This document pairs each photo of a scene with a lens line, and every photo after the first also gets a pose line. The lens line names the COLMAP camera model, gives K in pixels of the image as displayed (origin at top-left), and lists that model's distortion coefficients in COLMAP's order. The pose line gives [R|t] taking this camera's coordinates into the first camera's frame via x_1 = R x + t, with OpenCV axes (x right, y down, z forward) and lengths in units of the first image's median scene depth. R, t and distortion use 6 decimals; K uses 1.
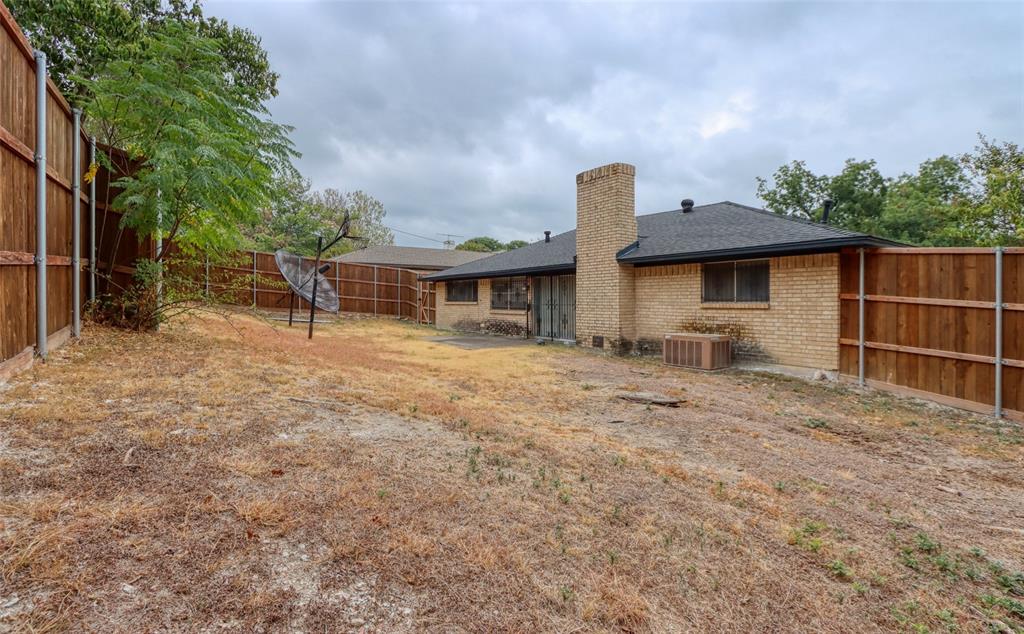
lens RADIAL K [[458.5, 0, 511.1], [0, 458.5, 311.9], [0, 0, 1]] dist [-0.003191, -0.000100]
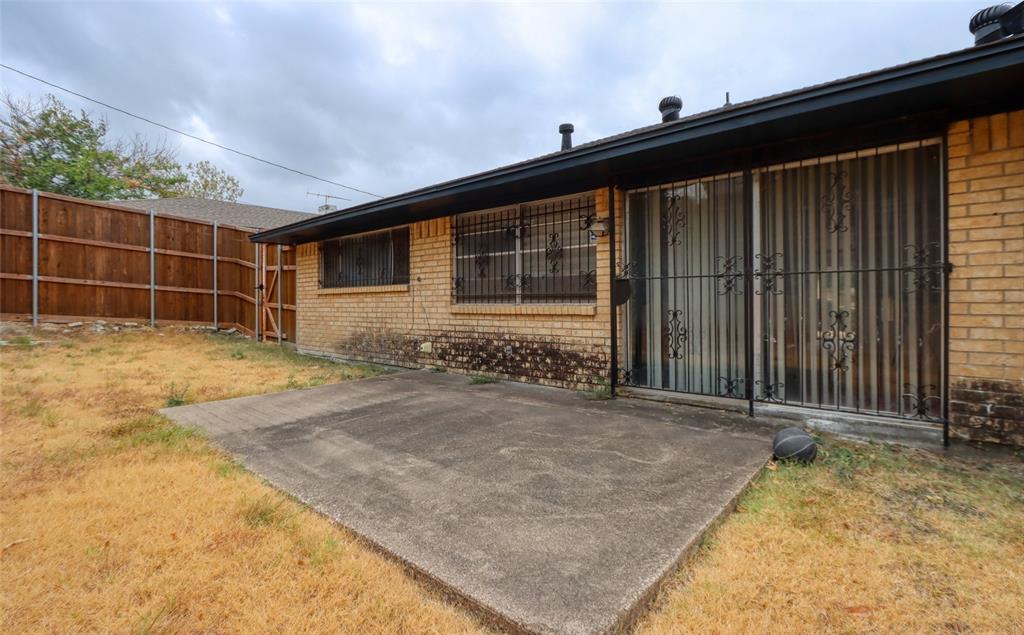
lens RADIAL K [[458.5, 0, 513.2], [0, 458.5, 309.0], [0, 0, 1]] dist [-0.003191, -0.000100]
pose [[0.969798, -0.005774, 0.243843, -0.079688], [0.009834, 0.999832, -0.015438, 0.004868], [-0.243713, 0.017369, 0.969692, 0.598590]]
